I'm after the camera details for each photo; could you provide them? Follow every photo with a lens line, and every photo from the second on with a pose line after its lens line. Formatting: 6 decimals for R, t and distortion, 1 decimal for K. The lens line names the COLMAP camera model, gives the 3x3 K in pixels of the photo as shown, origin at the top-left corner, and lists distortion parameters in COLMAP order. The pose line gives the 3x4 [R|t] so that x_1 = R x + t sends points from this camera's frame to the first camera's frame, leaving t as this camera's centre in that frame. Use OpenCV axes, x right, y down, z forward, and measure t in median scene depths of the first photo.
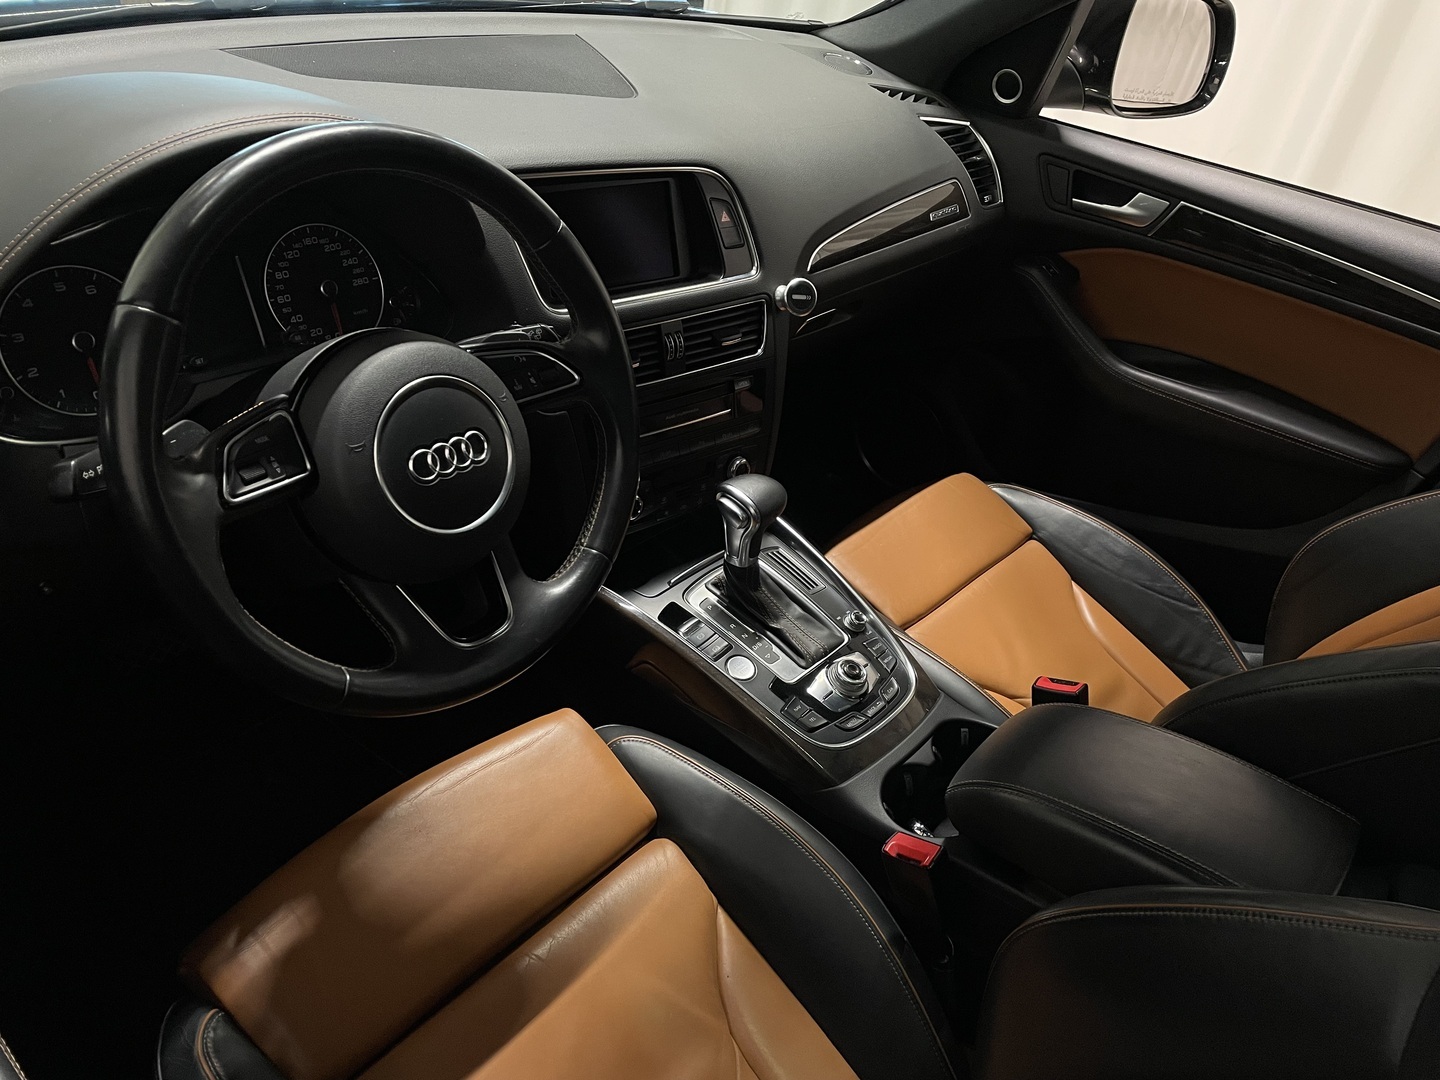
lens RADIAL K [[1094.7, 0, 721.8], [0, 1094.7, 531.7], [0, 0, 1]] dist [0.035517, -0.057949]
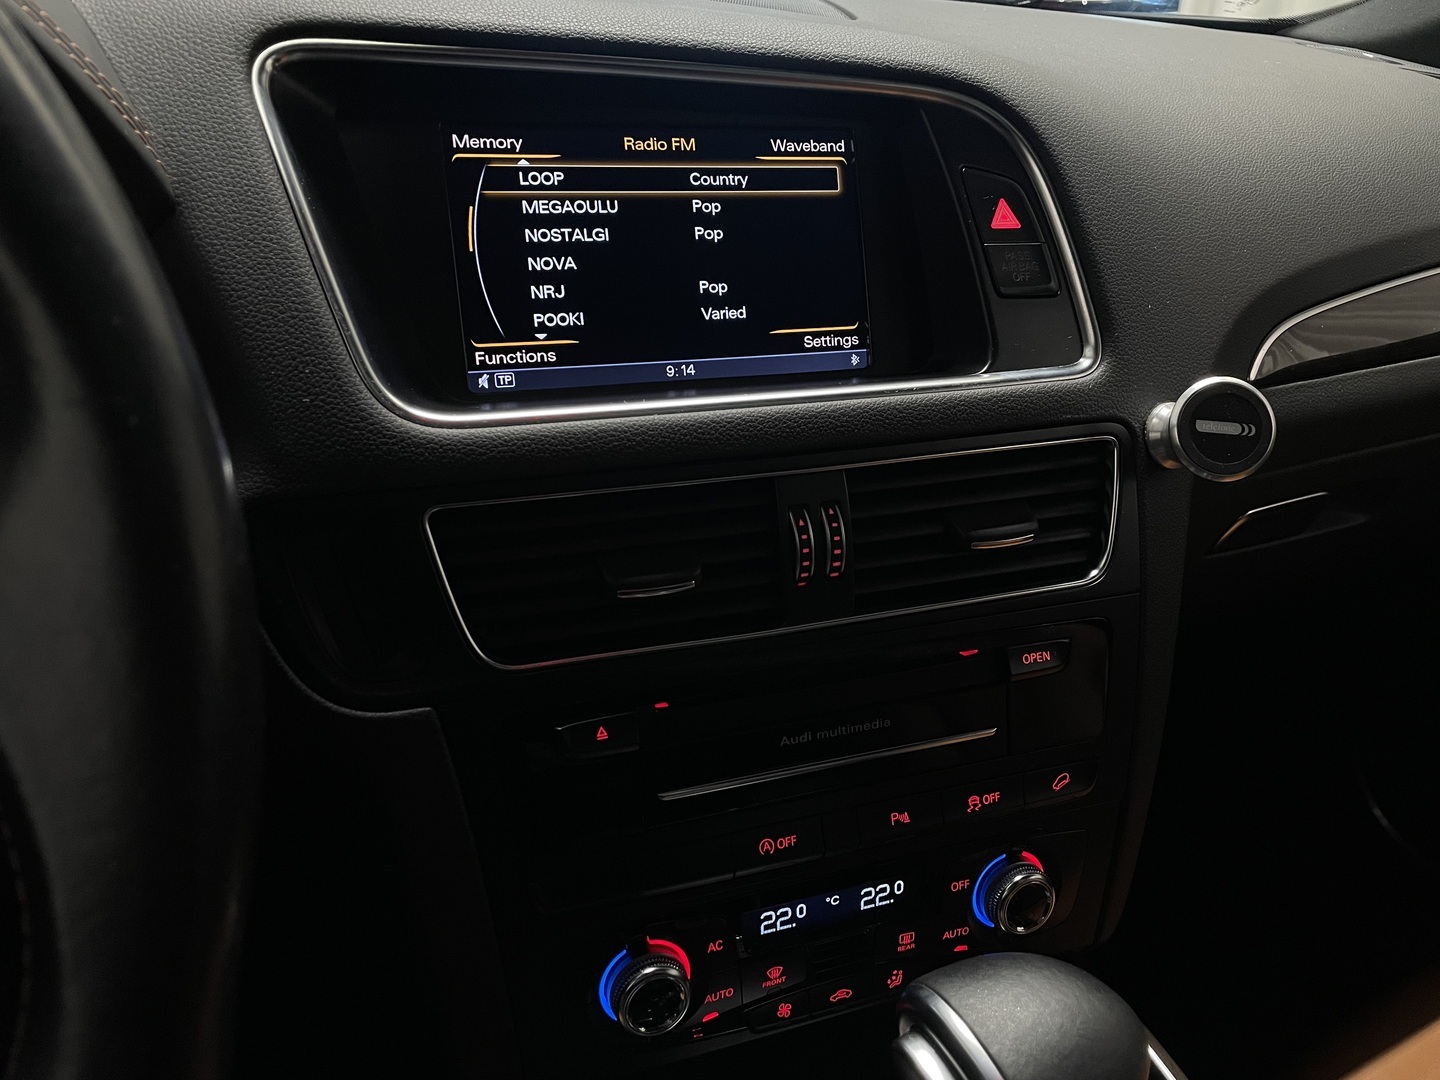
lens RADIAL K [[1094.7, 0, 731.1], [0, 1094.7, 530.8], [0, 0, 1]] dist [0.035517, -0.057949]
pose [[0.927595, 0.040132, -0.371425, 0.058240], [-0.117360, 0.975185, -0.187726, -0.098327], [0.354674, 0.217724, 0.909287, 0.635637]]
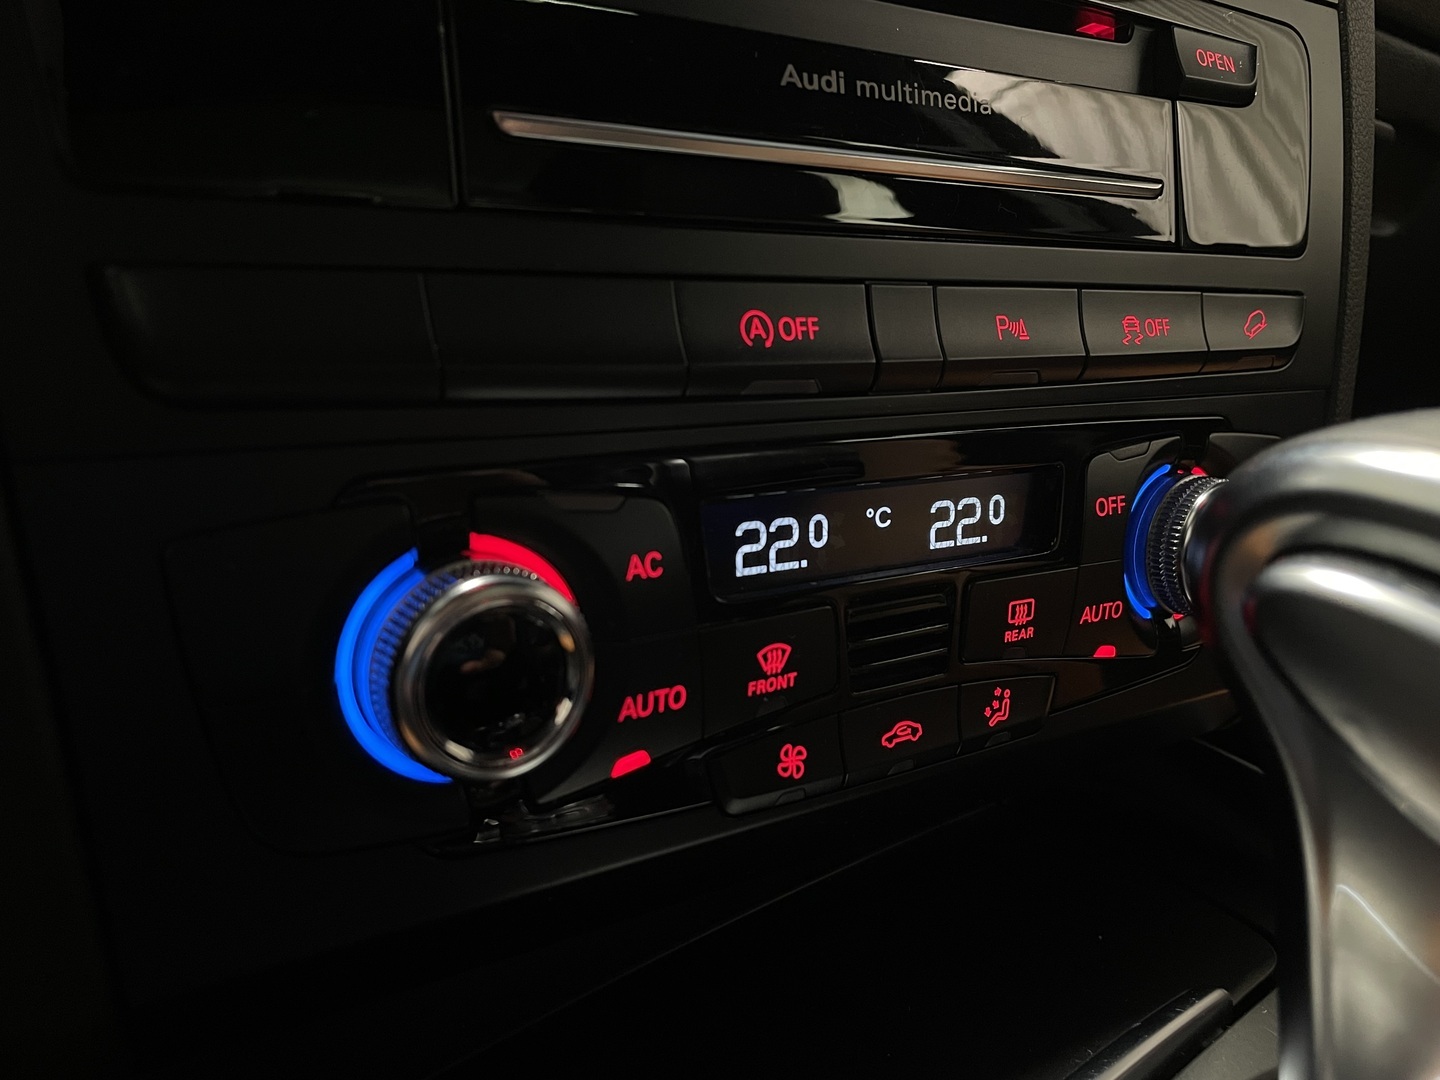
lens RADIAL K [[1094.7, 0, 719.7], [0, 1094.7, 539.1], [0, 0, 1]] dist [0.035517, -0.057949]
pose [[0.985368, -0.018655, -0.169417, -0.033897], [-0.034389, 0.951791, -0.304815, 0.000308], [0.166936, 0.306181, 0.937222, 0.841547]]
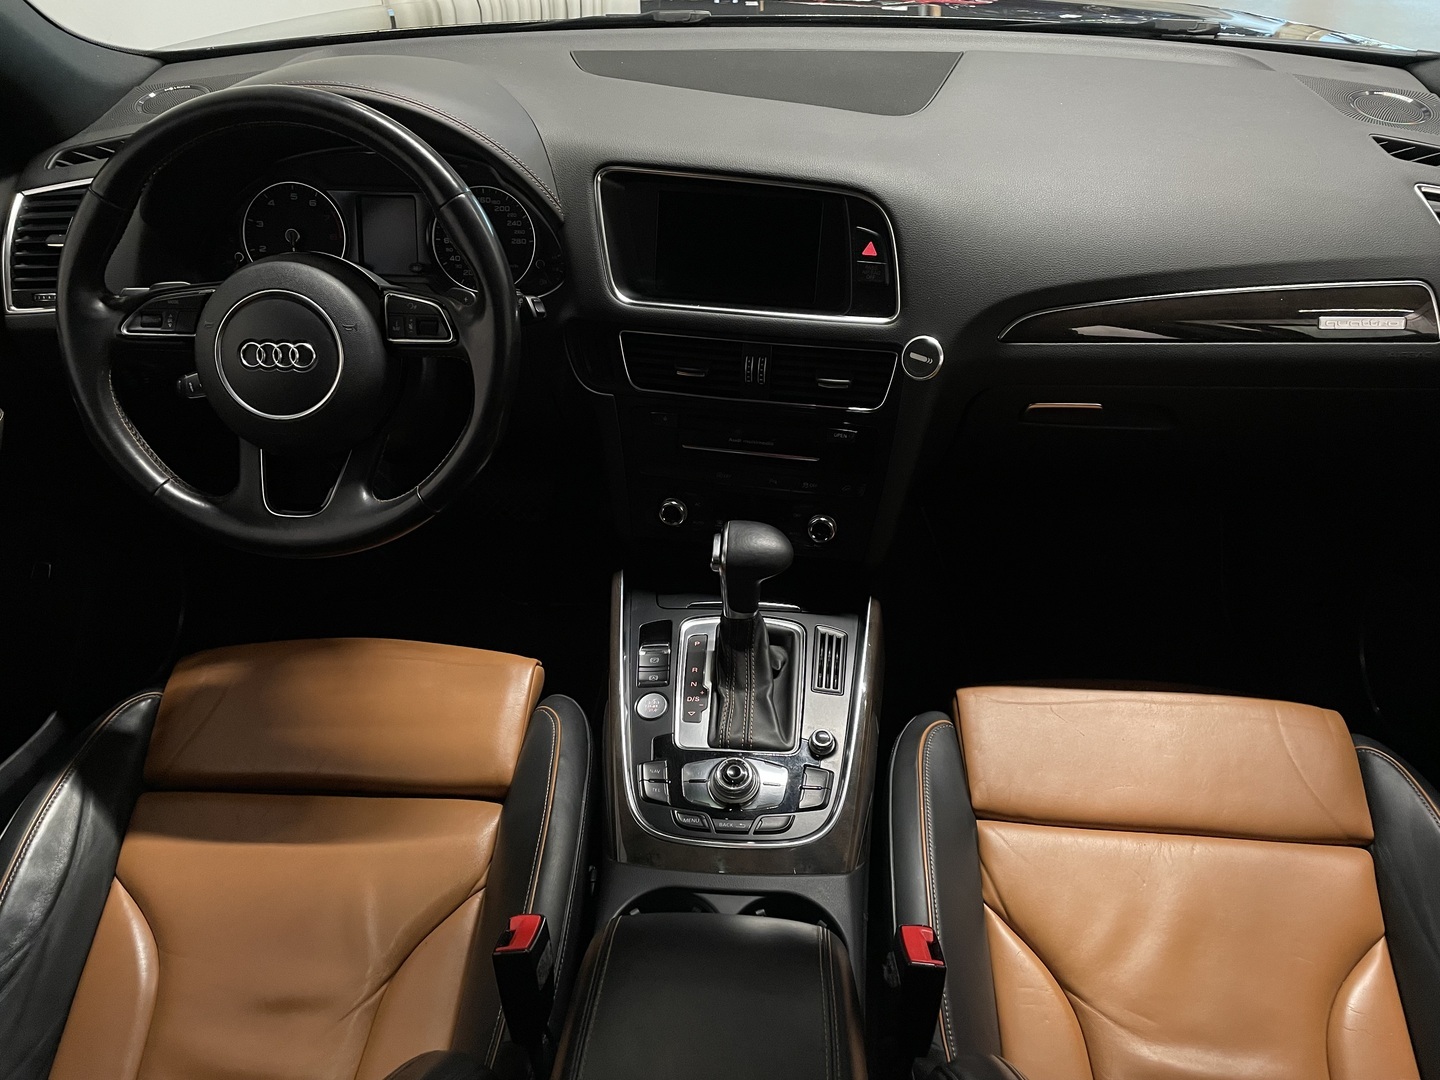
lens RADIAL K [[1094.7, 0, 726.9], [0, 1094.7, 543.8], [0, 0, 1]] dist [0.035517, -0.057949]
pose [[0.578928, 0.344248, -0.739146, 0.649915], [-0.368518, 0.919106, 0.139425, -0.146525], [0.727350, 0.191671, 0.658957, 0.375071]]
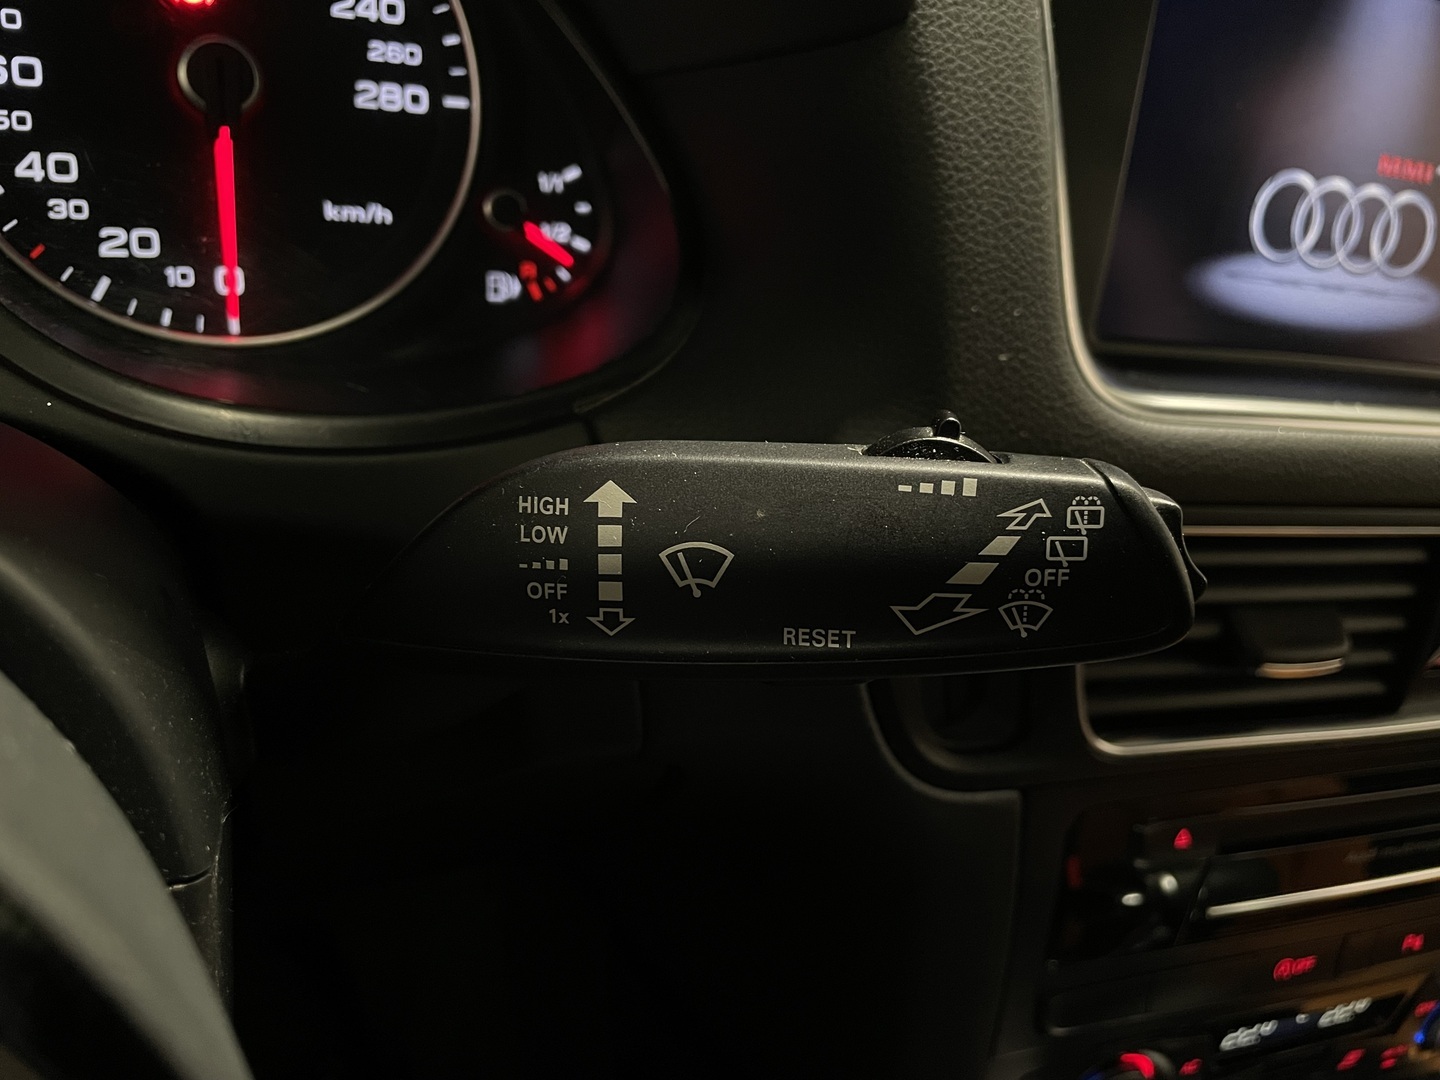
lens RADIAL K [[1094.7, 0, 718.1], [0, 1094.7, 530.2], [0, 0, 1]] dist [0.035517, -0.057949]
pose [[0.907297, 0.284796, -0.309361, -0.129550], [-0.298924, 0.954275, 0.001814, -0.130049], [0.295732, 0.090830, 0.950943, 0.660028]]
